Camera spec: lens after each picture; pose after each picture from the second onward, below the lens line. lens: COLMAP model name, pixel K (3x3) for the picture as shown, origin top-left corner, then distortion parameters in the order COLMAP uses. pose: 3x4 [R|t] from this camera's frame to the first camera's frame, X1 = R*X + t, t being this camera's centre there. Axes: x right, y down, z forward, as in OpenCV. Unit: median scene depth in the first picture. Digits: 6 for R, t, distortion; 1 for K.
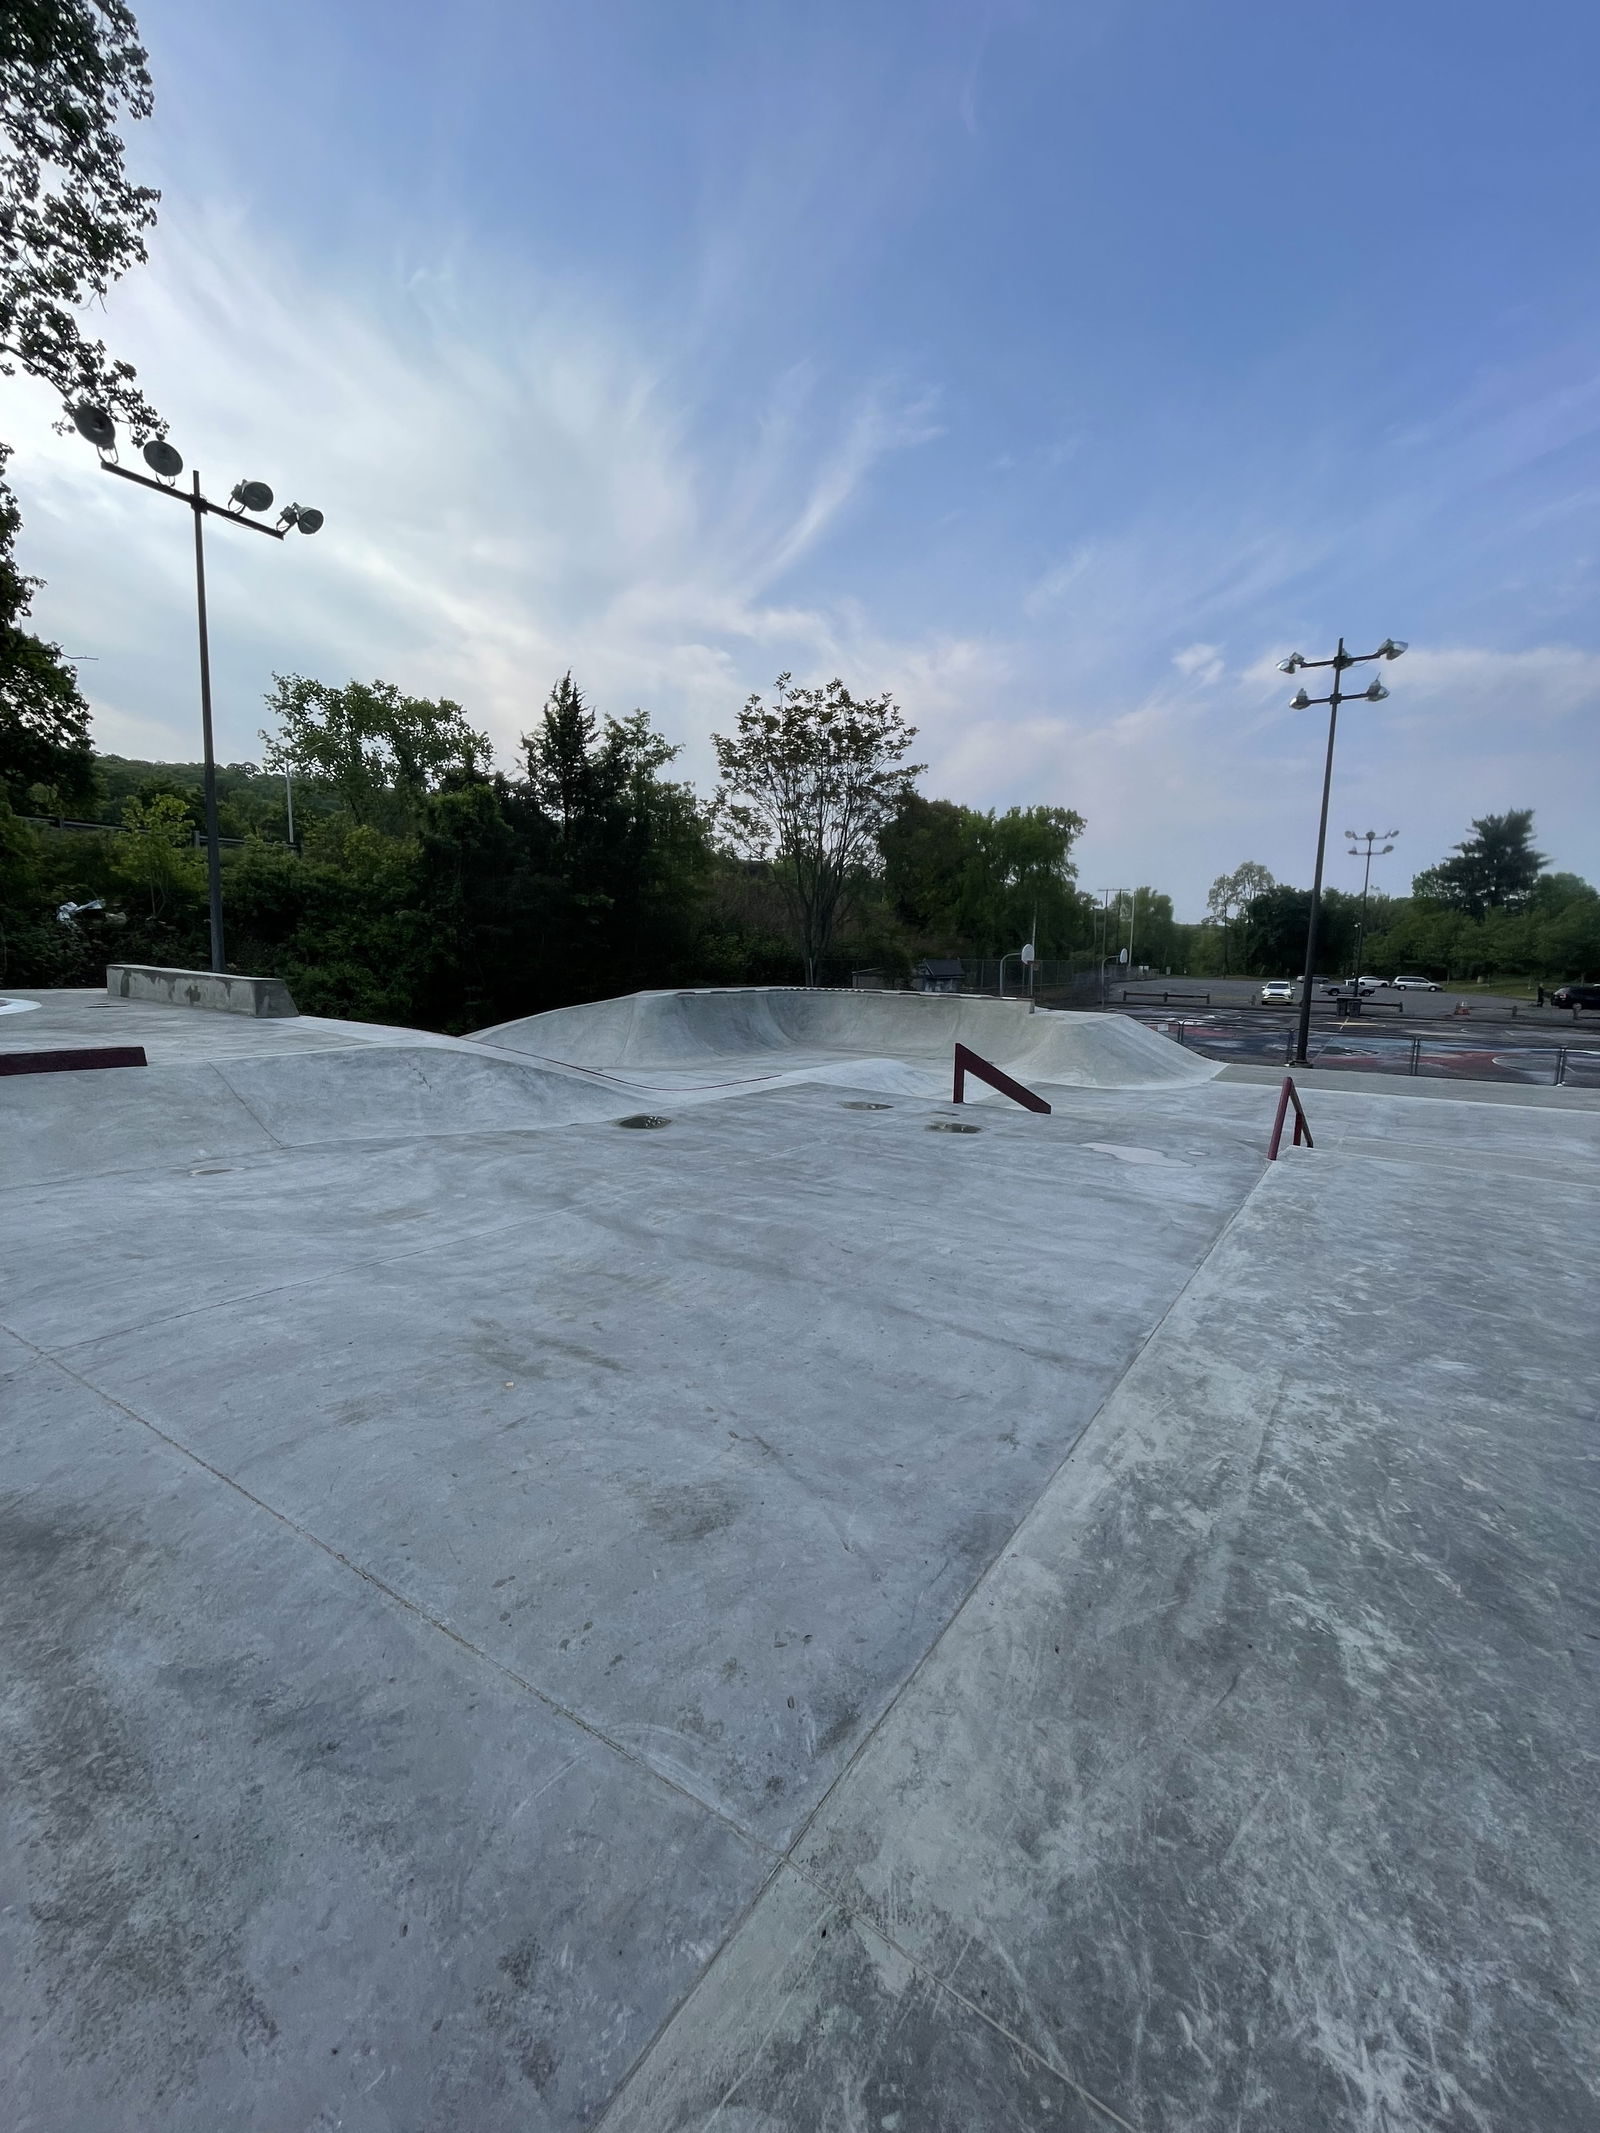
lens RADIAL K [[860.4, 0, 806.4], [0, 860.4, 1069.4], [0, 0, 1]] dist [-0.011432, 0.006313]
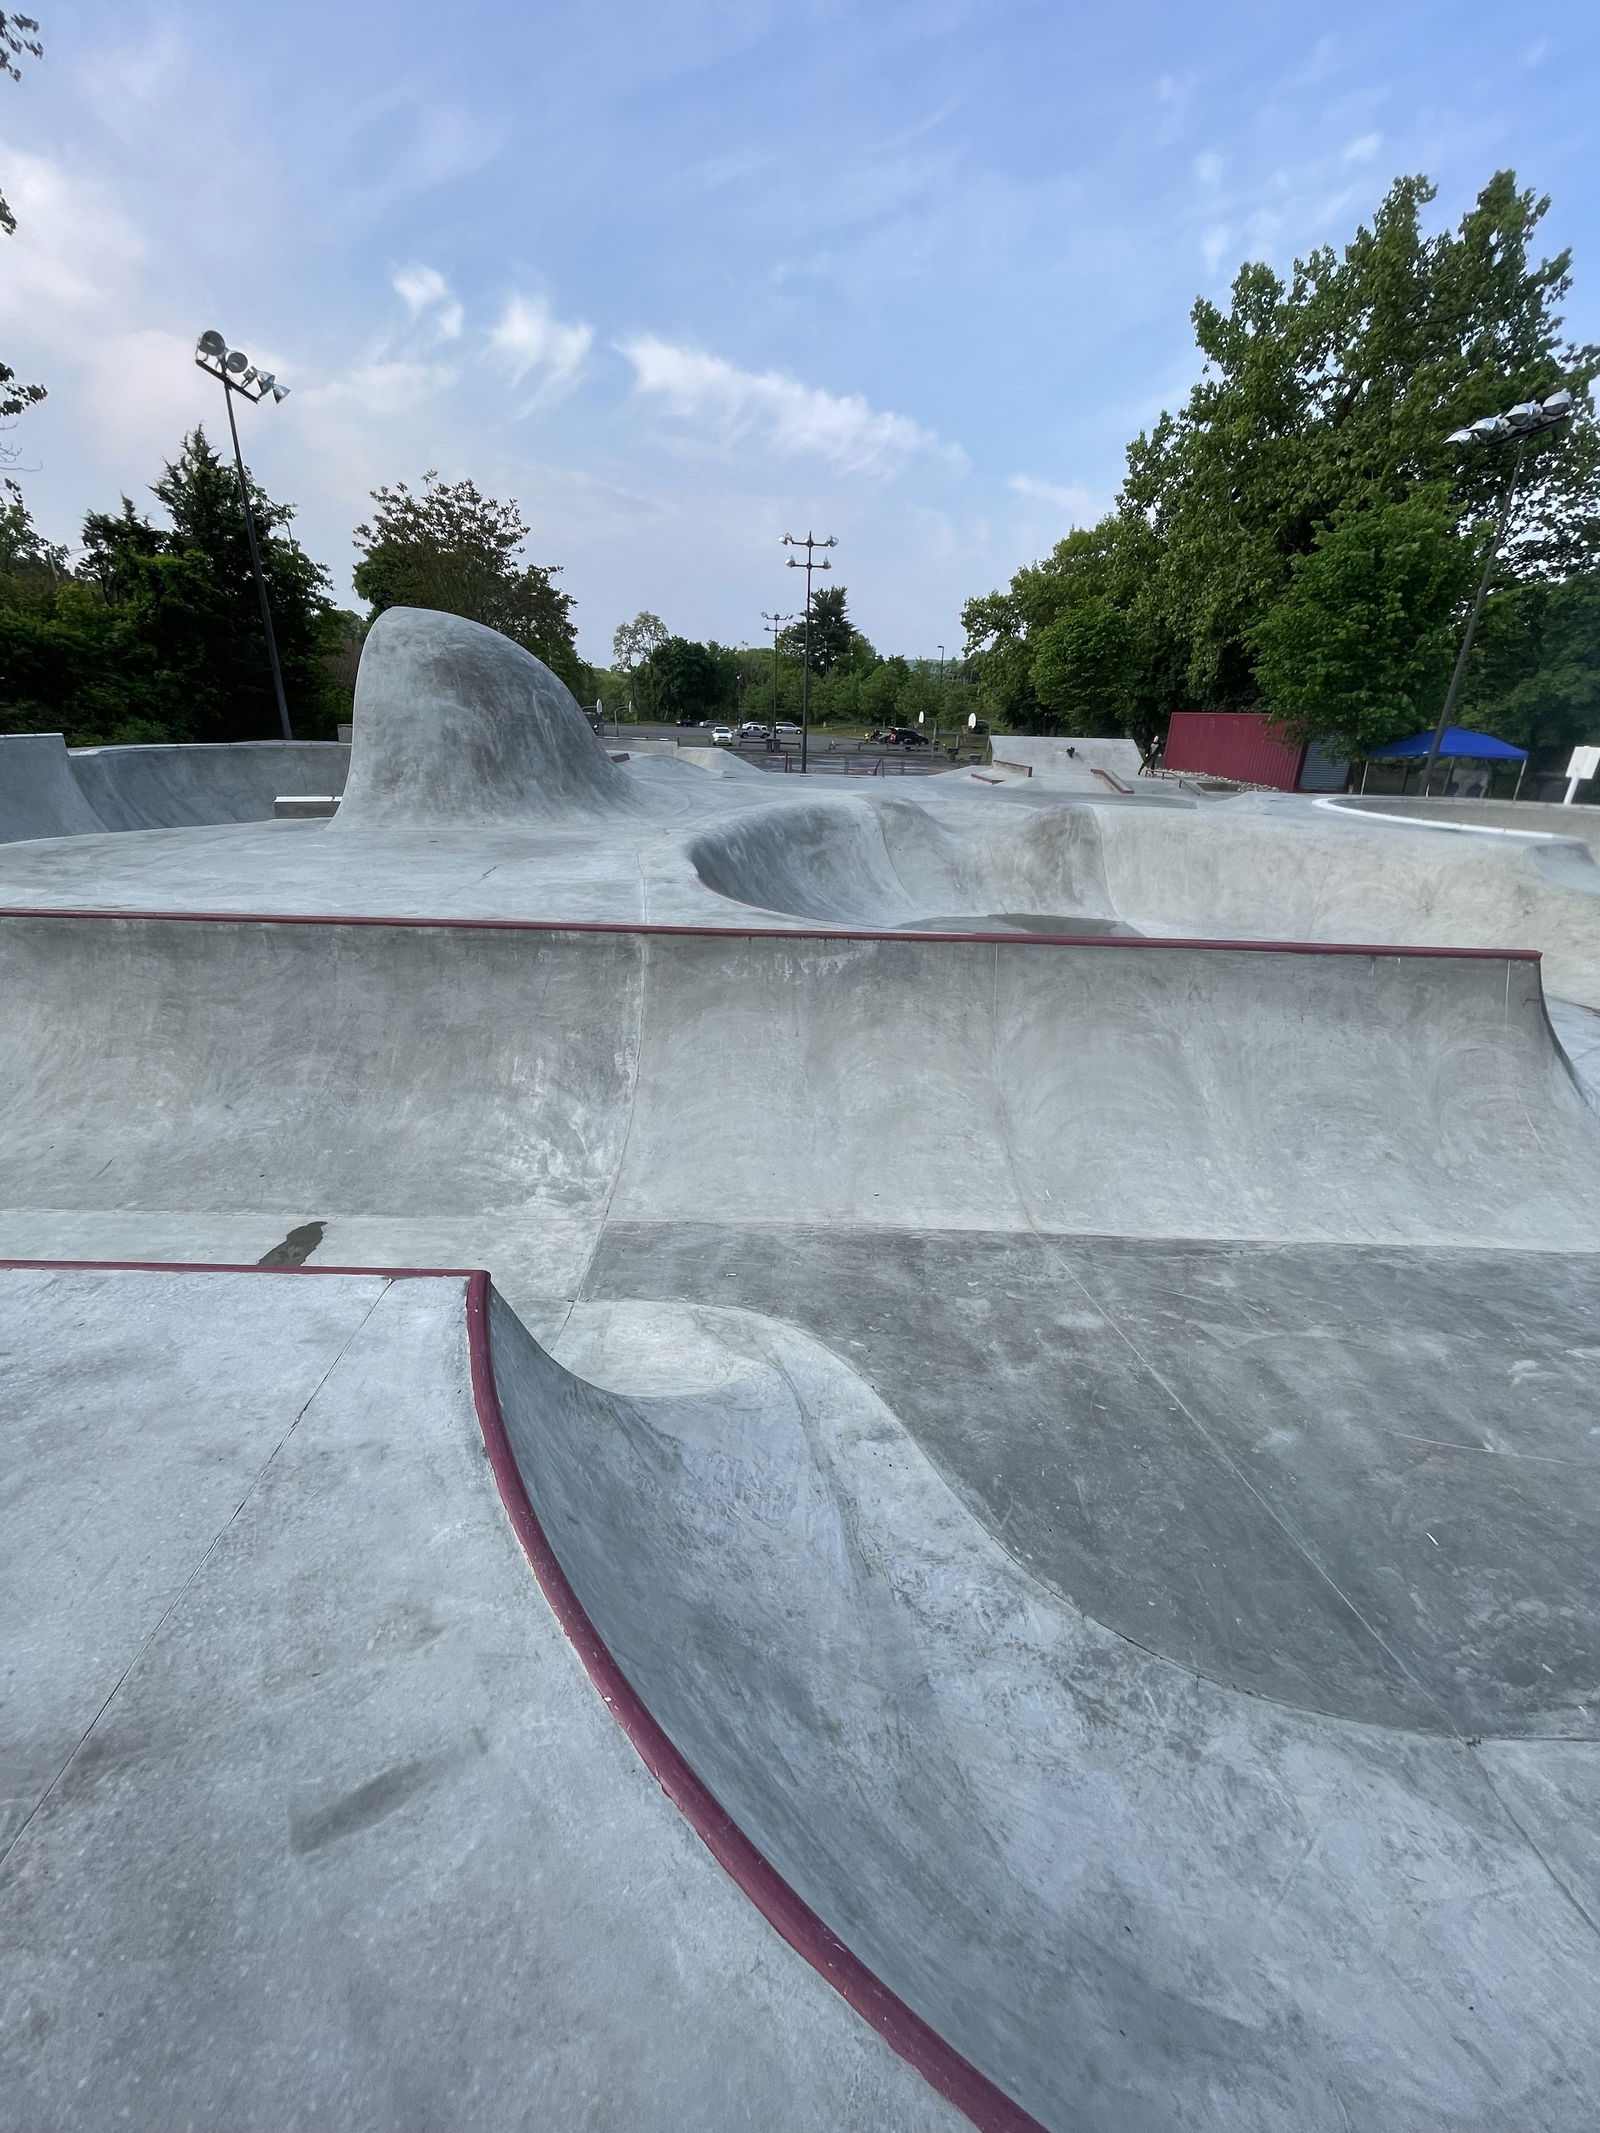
lens RADIAL K [[860.4, 0, 806.4], [0, 860.4, 1069.4], [0, 0, 1]] dist [-0.011432, 0.006313]
pose [[0.783916, -0.239087, 0.572987, -0.402685], [0.074084, 0.952308, 0.296008, 0.031663], [-0.616431, -0.189596, 0.764242, -0.350192]]
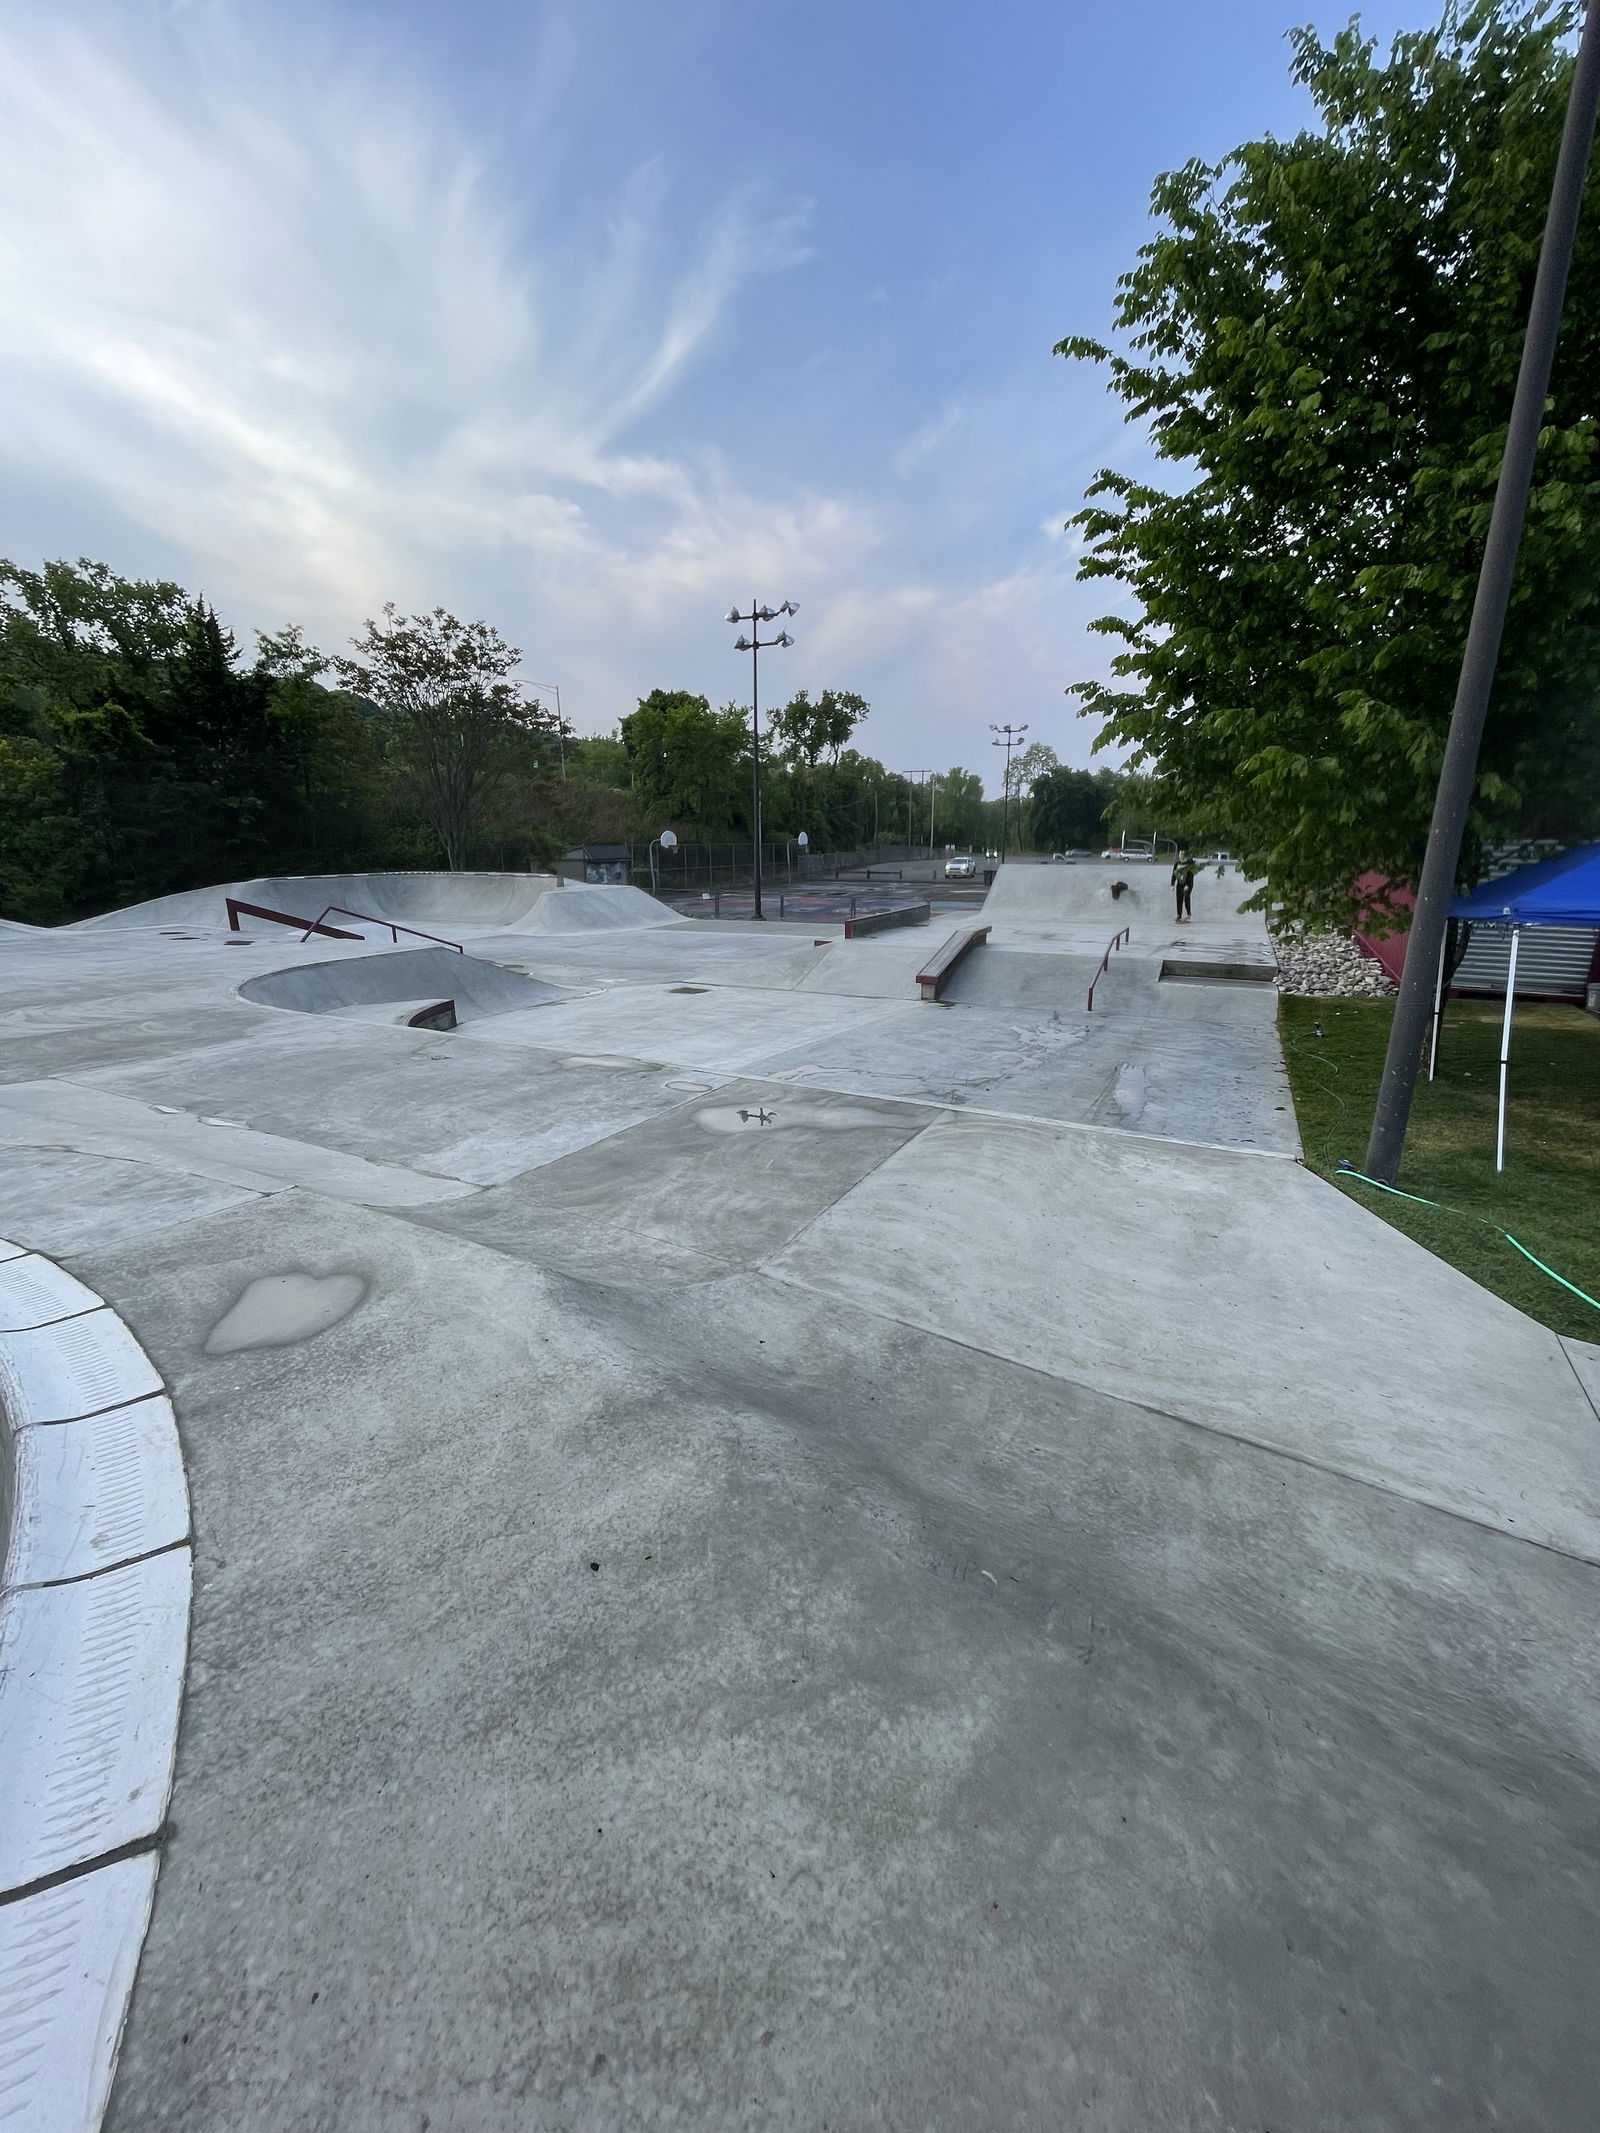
lens RADIAL K [[859.5, 0, 809.6], [0, 859.5, 1062.6], [0, 0, 1]] dist [-0.019033, 0.006922]
pose [[0.989845, -0.055249, 0.130975, 0.292021], [0.038737, 0.991347, 0.125424, 0.032970], [-0.136771, -0.119076, 0.983420, -0.246718]]
